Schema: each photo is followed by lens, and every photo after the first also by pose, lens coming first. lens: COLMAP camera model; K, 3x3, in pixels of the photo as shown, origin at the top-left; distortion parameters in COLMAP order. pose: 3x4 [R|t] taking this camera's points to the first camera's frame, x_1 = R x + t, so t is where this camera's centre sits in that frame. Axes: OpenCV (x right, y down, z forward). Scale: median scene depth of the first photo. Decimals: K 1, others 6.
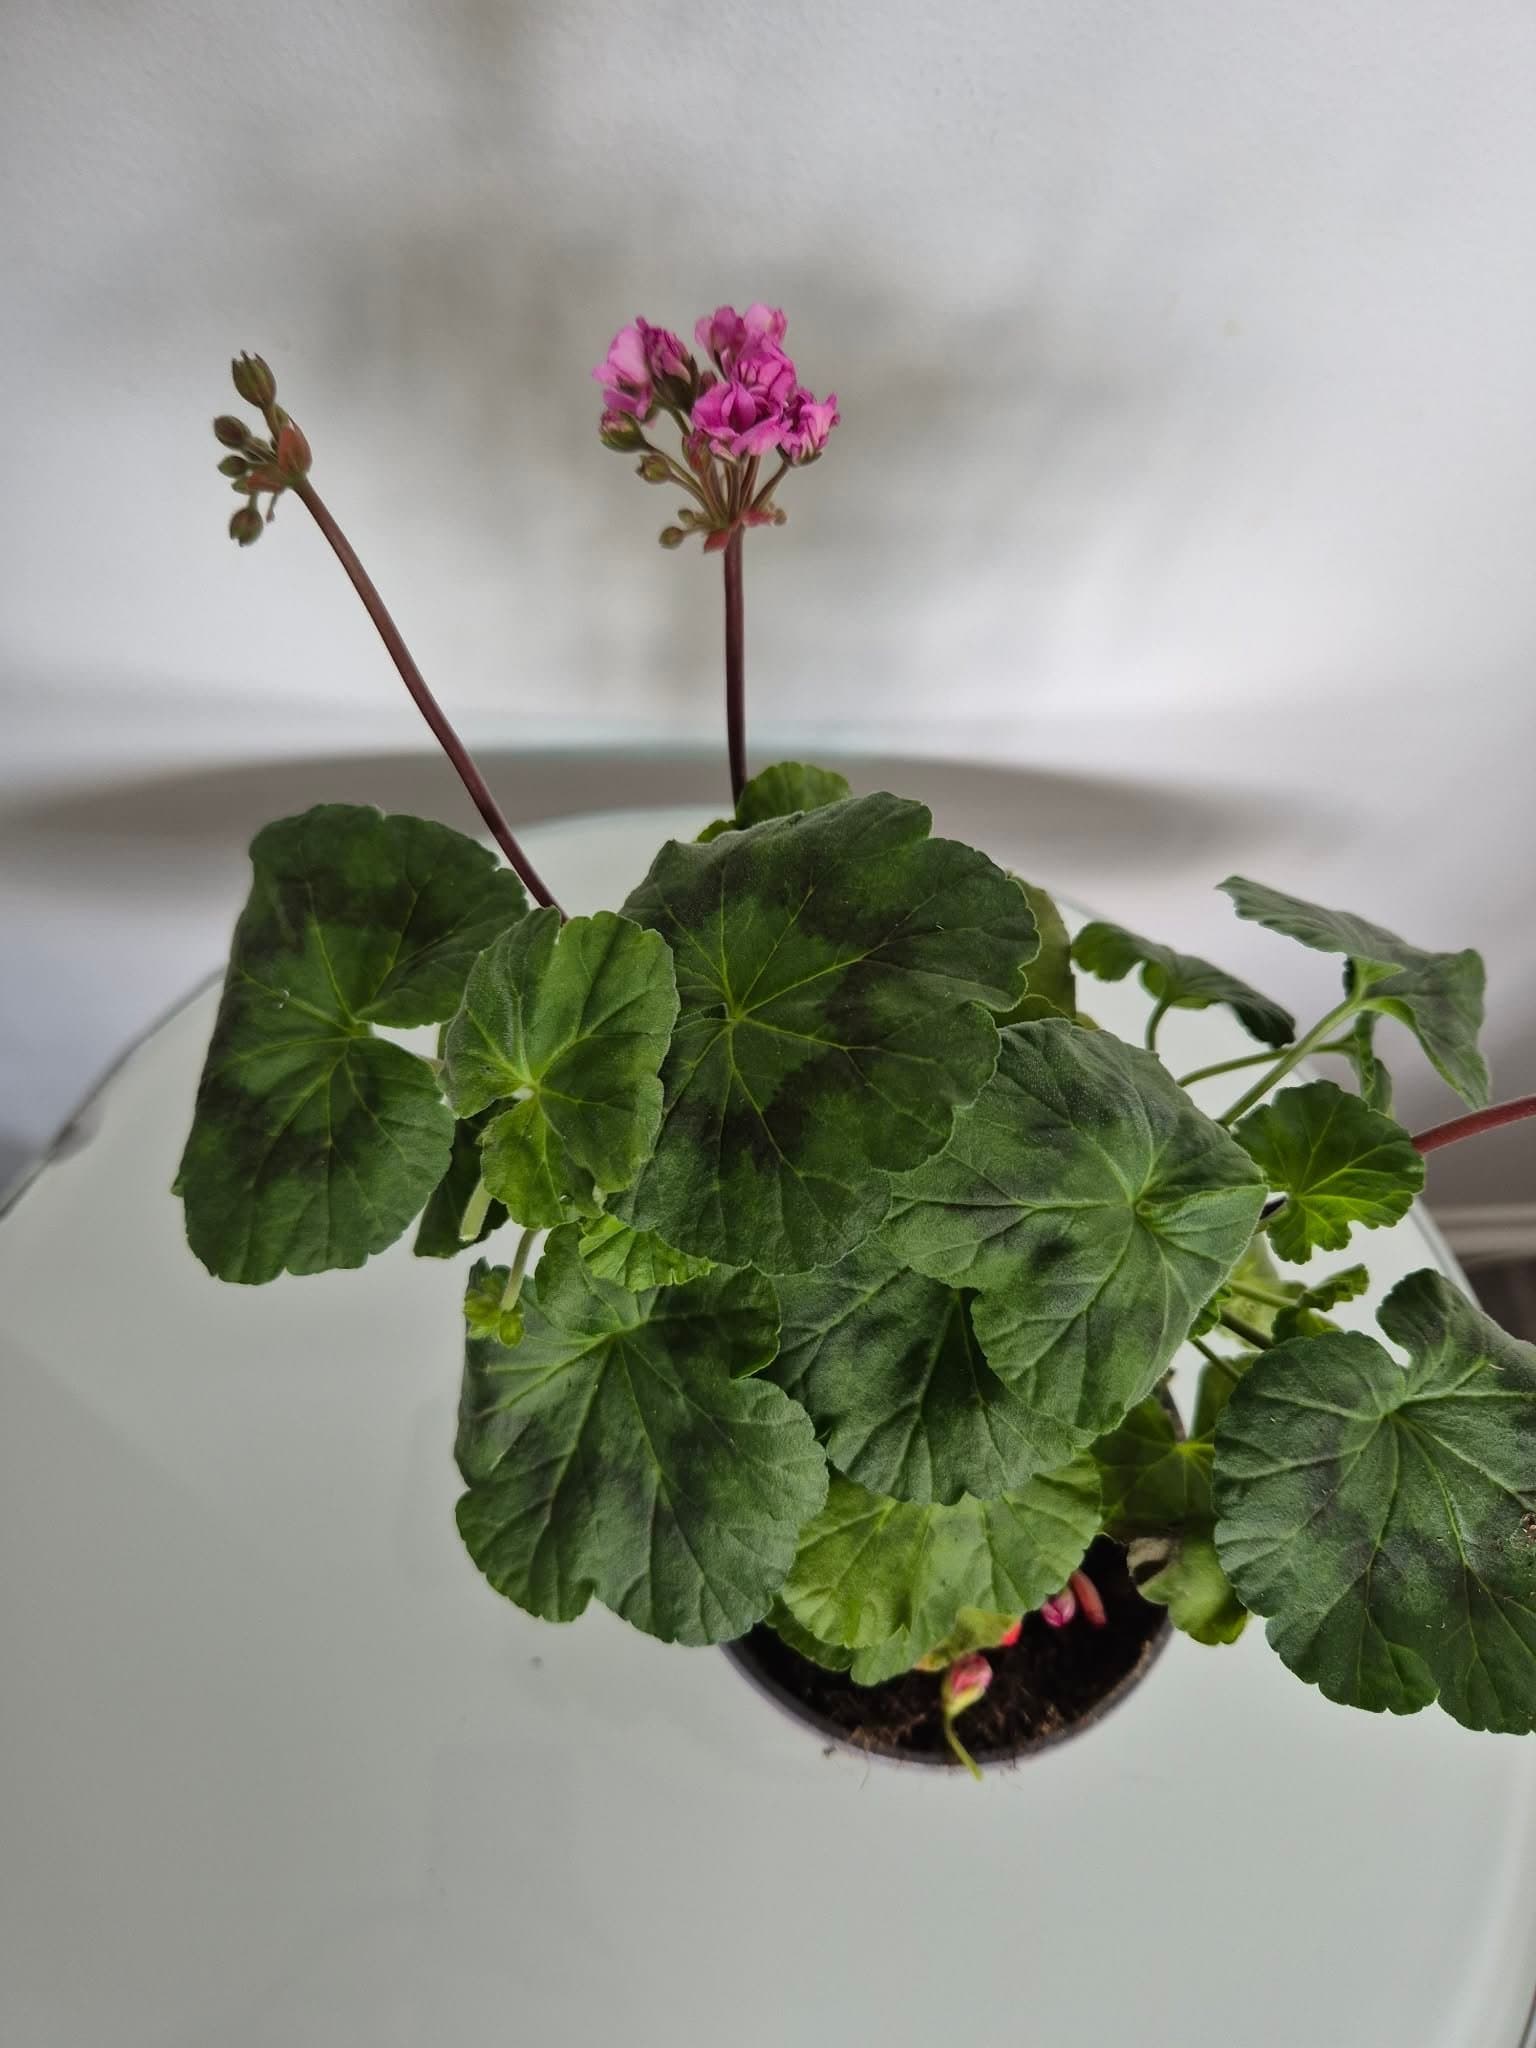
lens RADIAL K [[1514.2, 0, 768.0], [0, 1514.2, 1024.0], [0, 0, 1]] dist [0.046801, -0.066305]
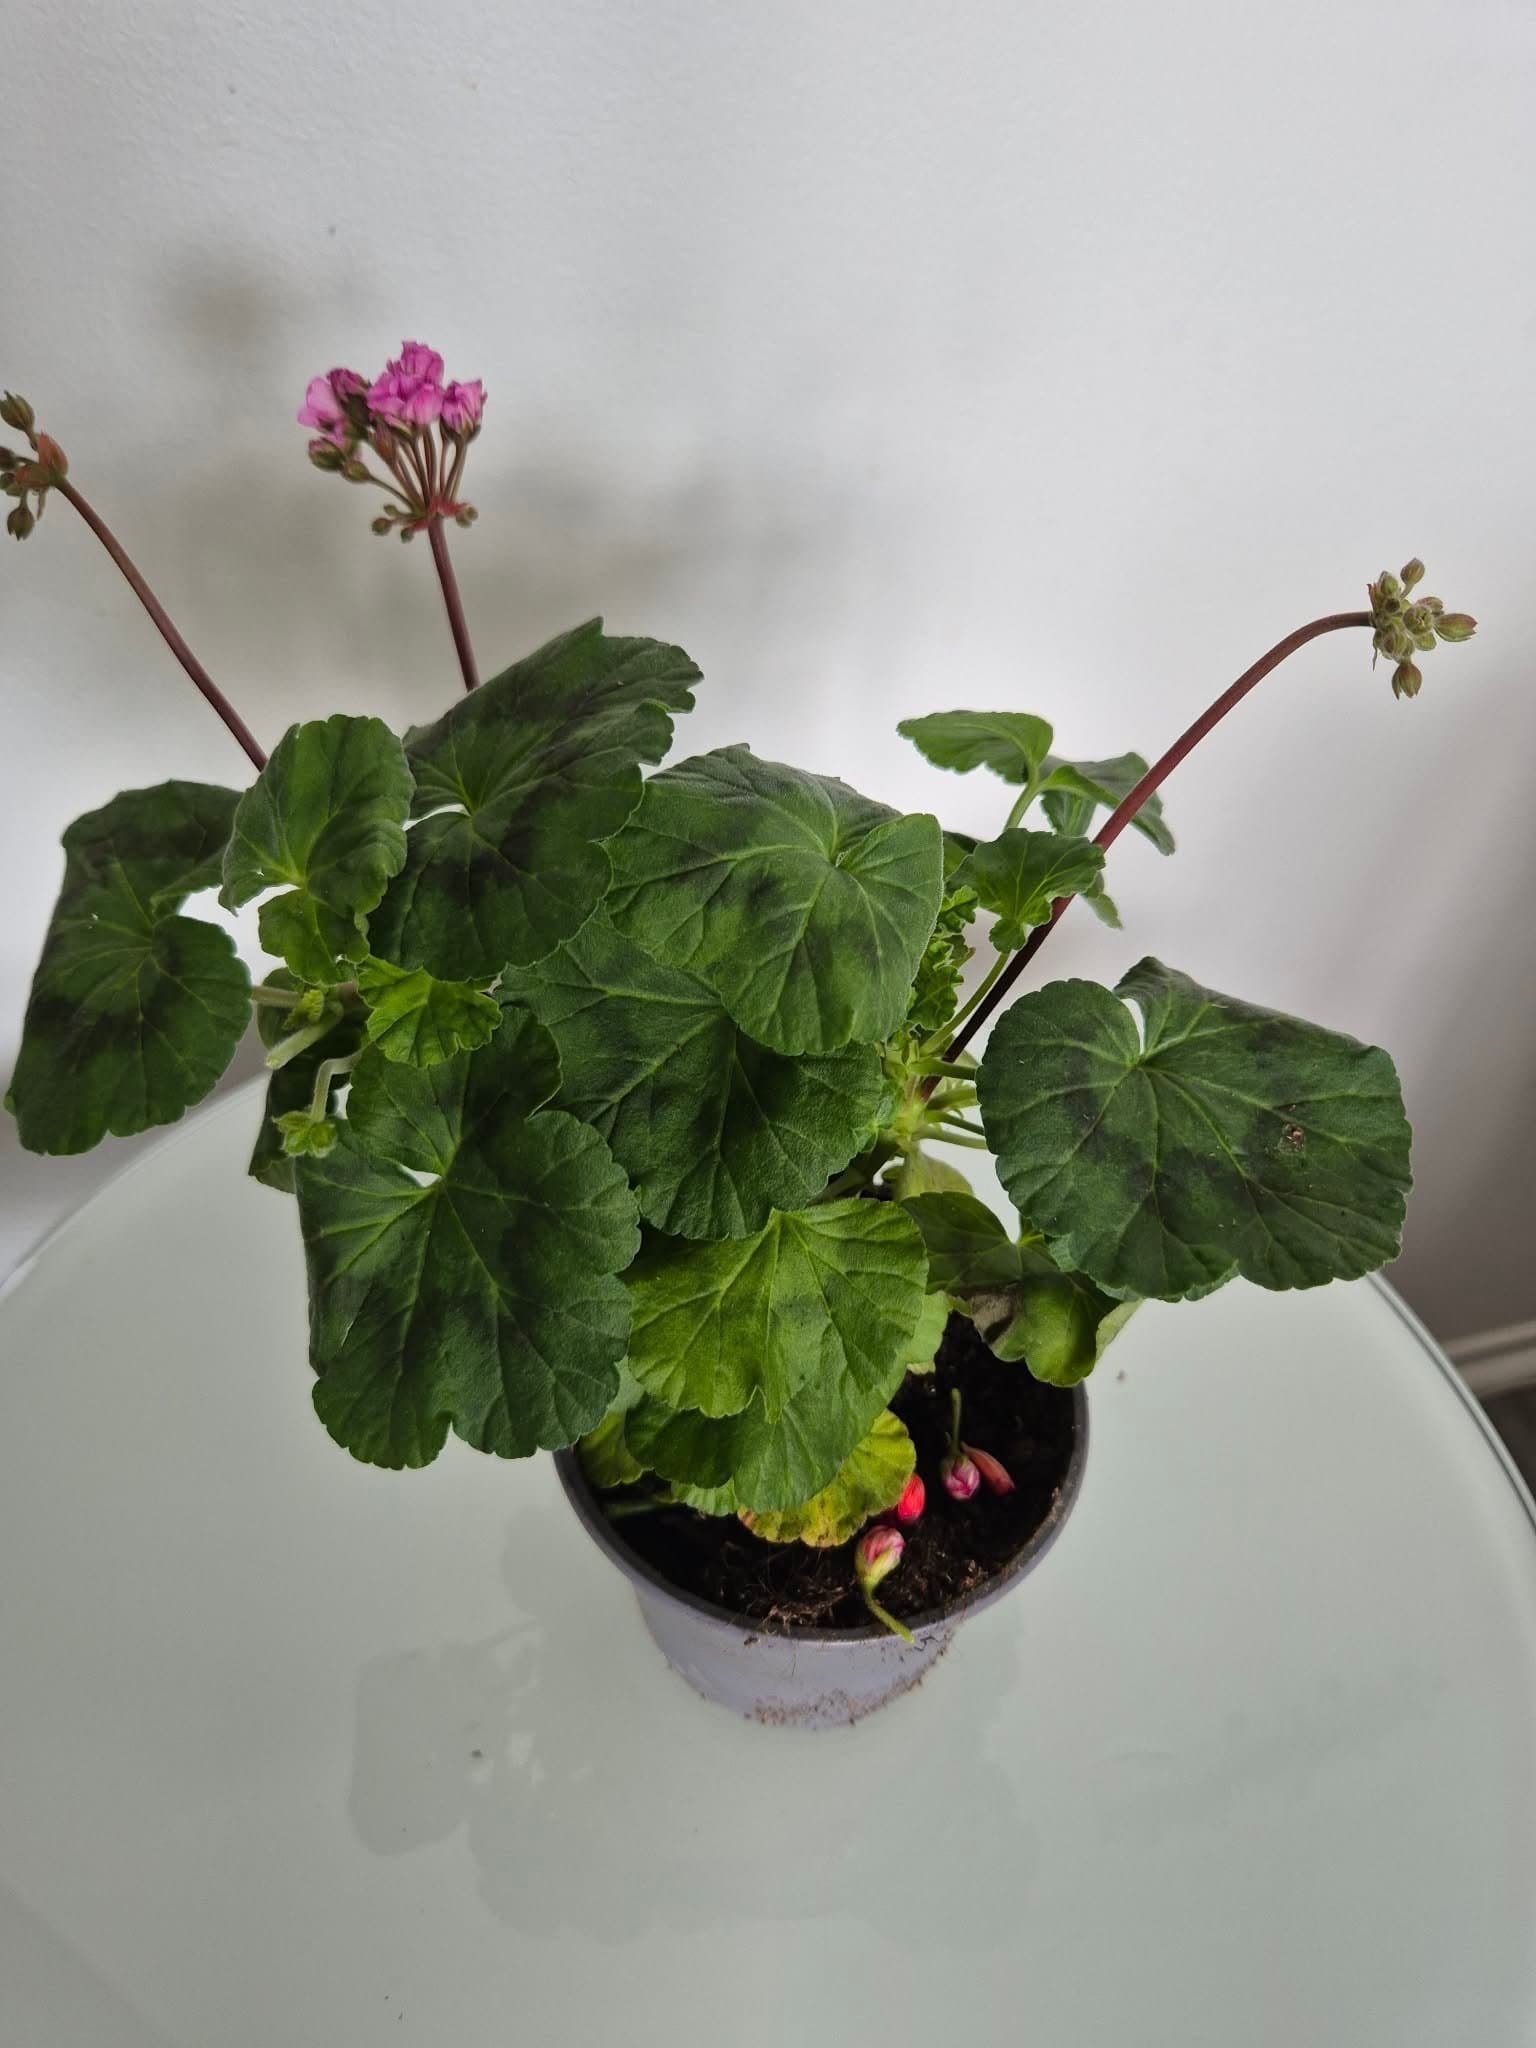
lens RADIAL K [[1514.2, 0, 768.0], [0, 1514.2, 1024.0], [0, 0, 1]] dist [0.046801, -0.066305]
pose [[0.977385, -0.202556, 0.060747, 0.087145], [0.211335, 0.925395, -0.314613, 0.513995], [0.007512, 0.320335, 0.947274, -0.044435]]
